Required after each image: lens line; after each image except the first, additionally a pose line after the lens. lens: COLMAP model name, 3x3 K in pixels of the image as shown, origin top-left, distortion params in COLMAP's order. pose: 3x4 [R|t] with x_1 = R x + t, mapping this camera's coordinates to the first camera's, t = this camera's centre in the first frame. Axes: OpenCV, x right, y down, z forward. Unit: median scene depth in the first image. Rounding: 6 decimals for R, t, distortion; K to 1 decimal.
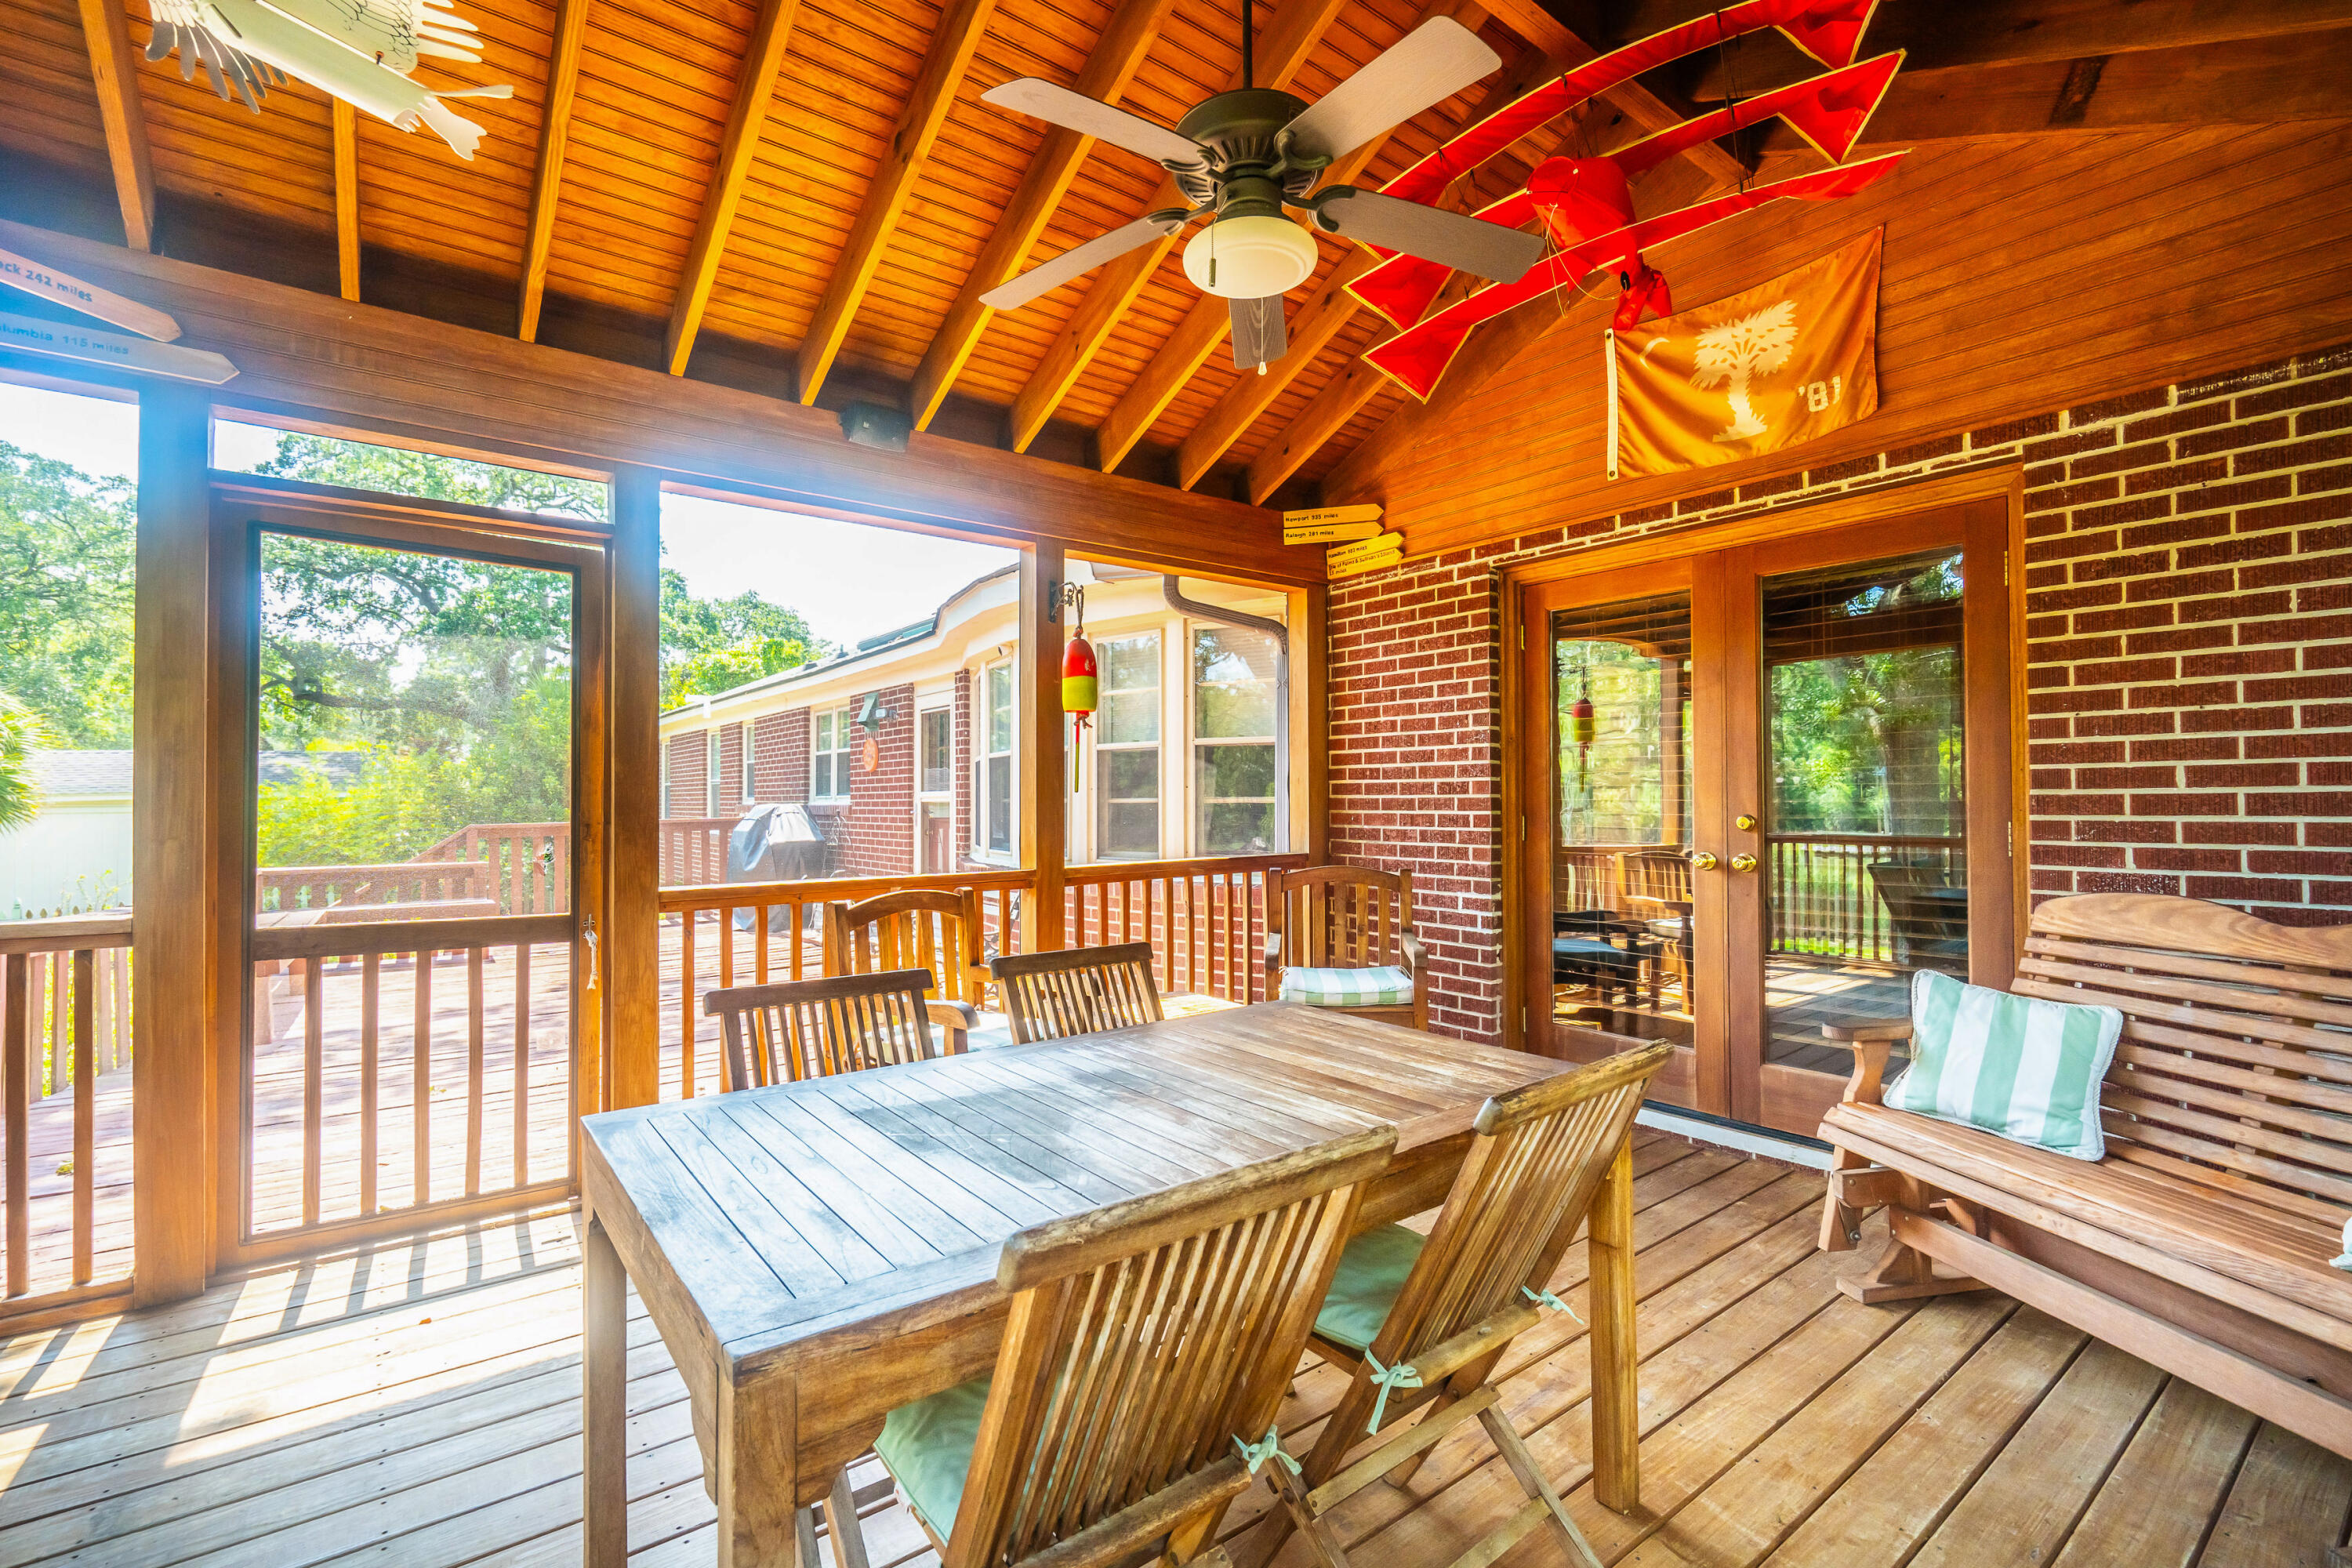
lens RADIAL K [[1060.3, 0, 1168.5], [0, 1060.3, 781.1], [0, 0, 1]] dist [-0.003624, 0.000944]
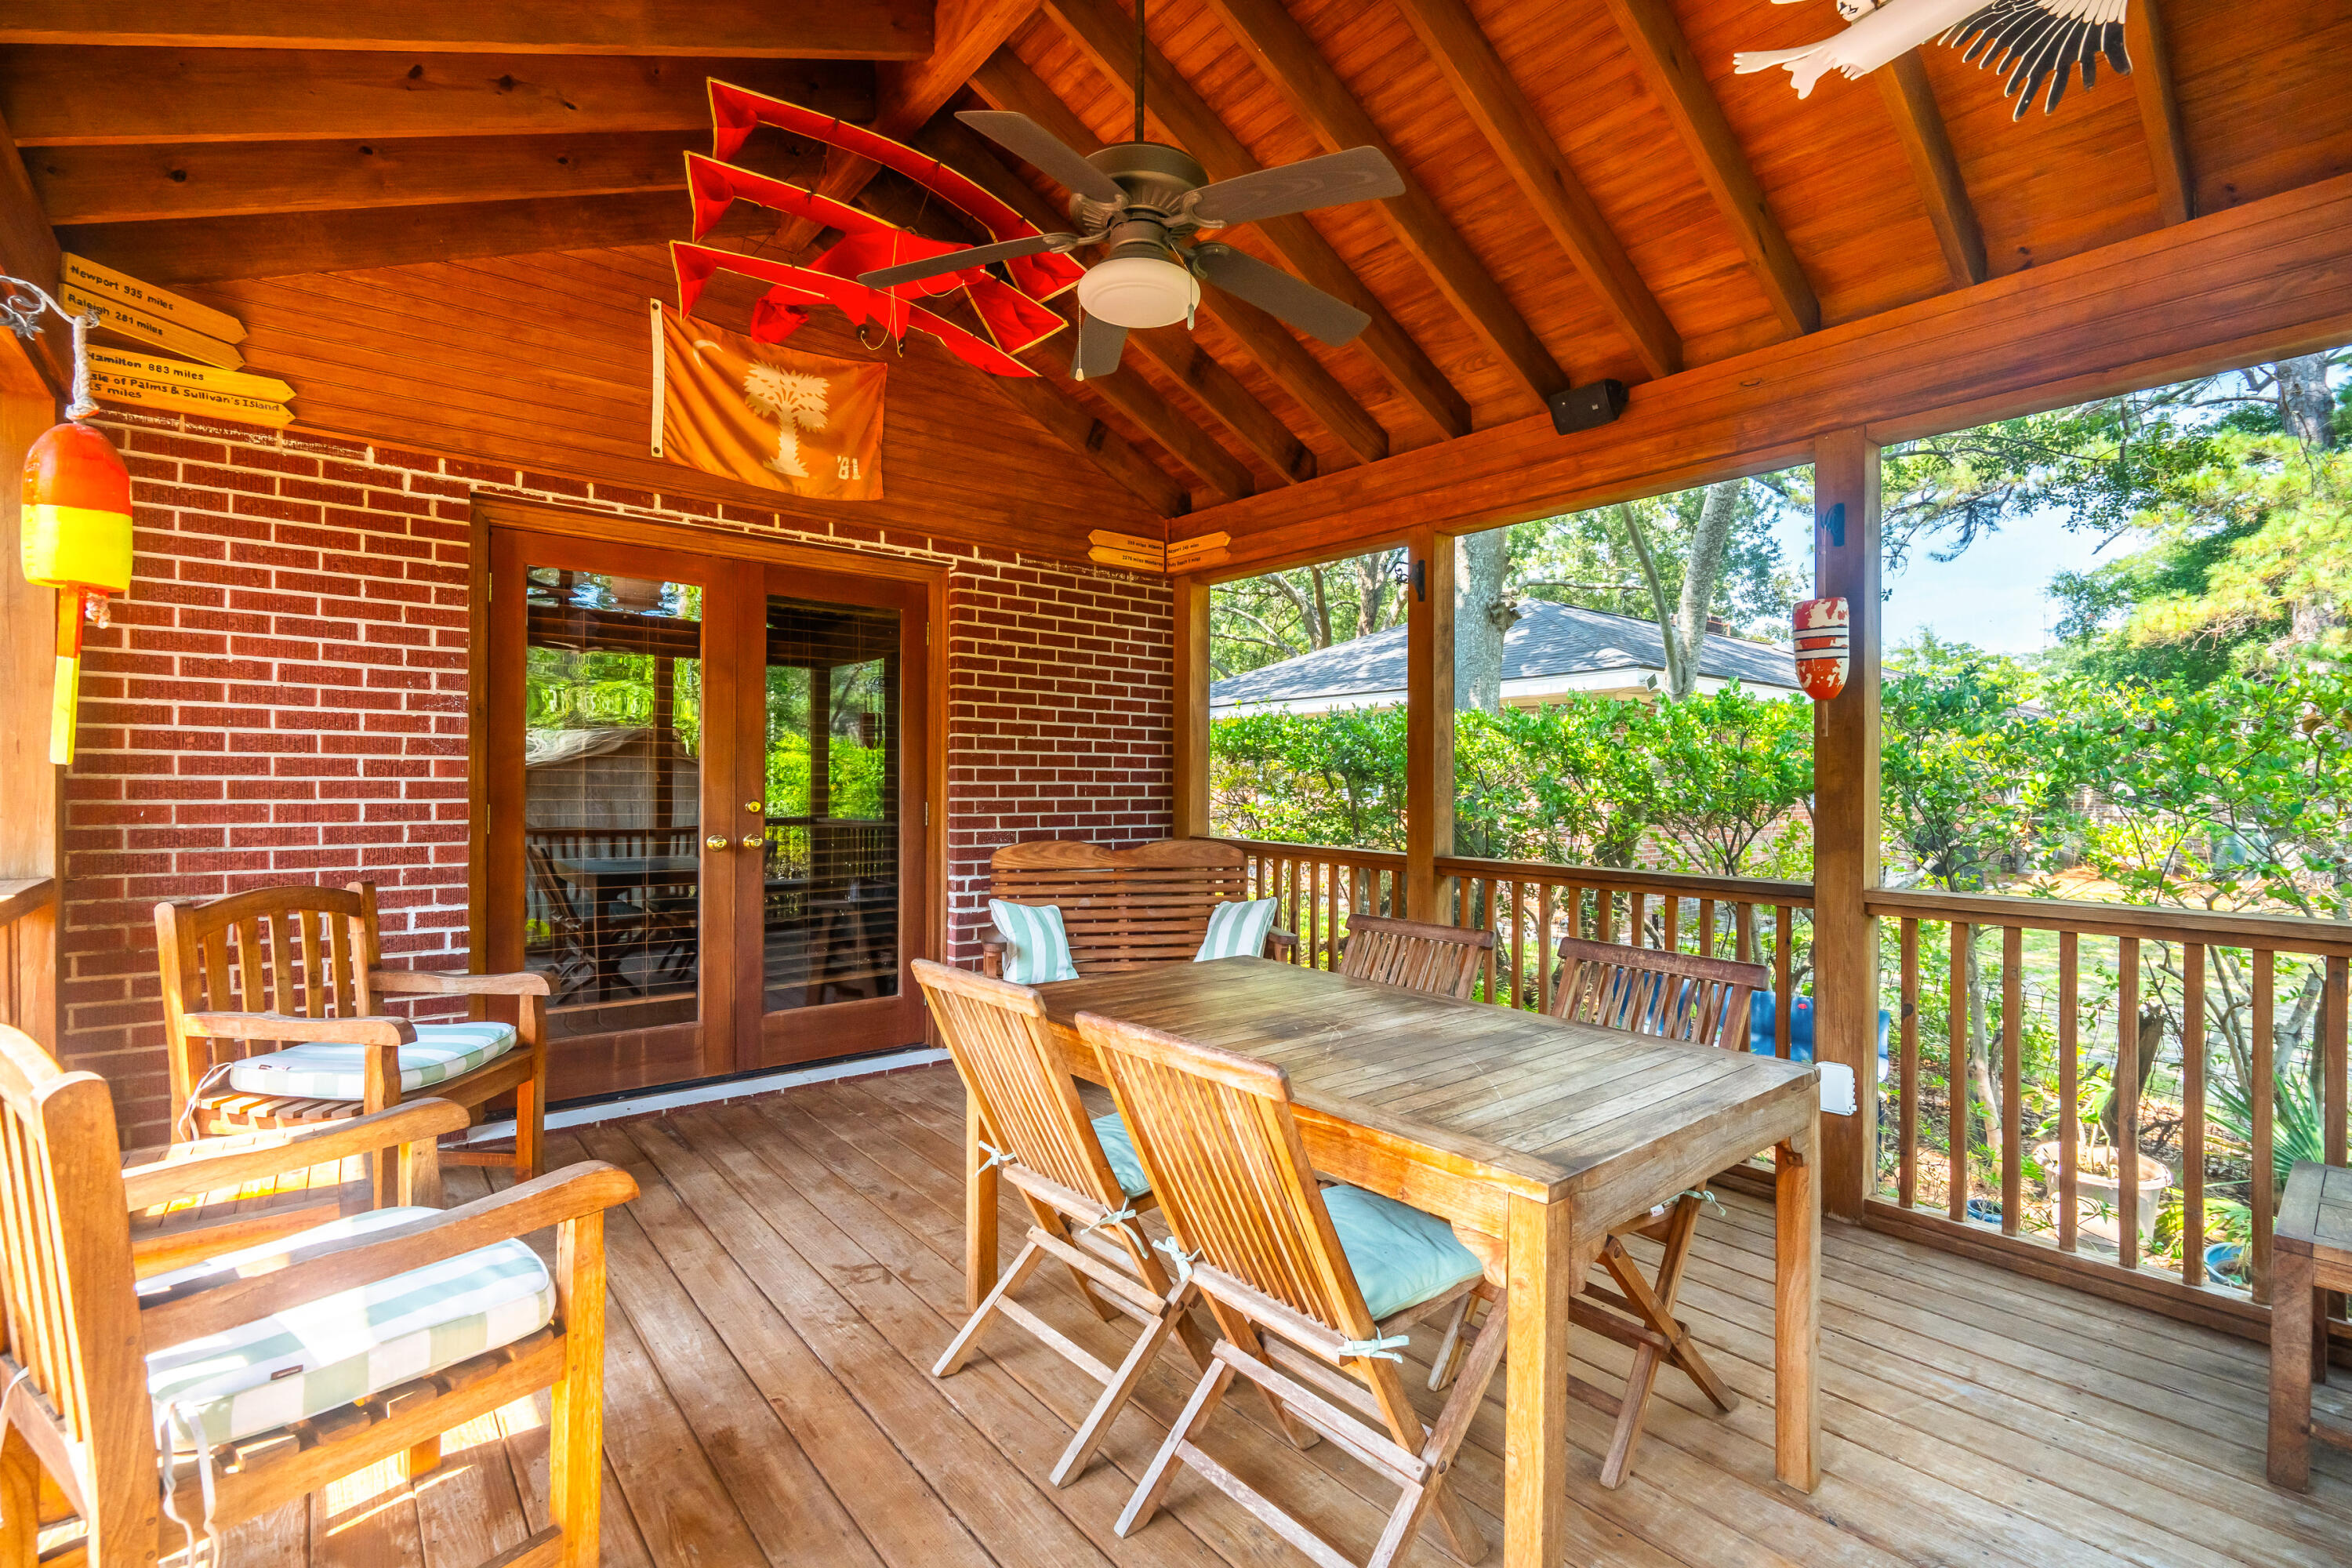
lens RADIAL K [[1060.3, 0, 1168.5], [0, 1060.3, 781.1], [0, 0, 1]] dist [-0.003624, 0.000944]
pose [[-0.045744, 0.008103, 0.998920, -0.538420], [-0.023872, 0.999673, -0.009203, 0.010353], [-0.998668, -0.024267, -0.045535, 0.535916]]
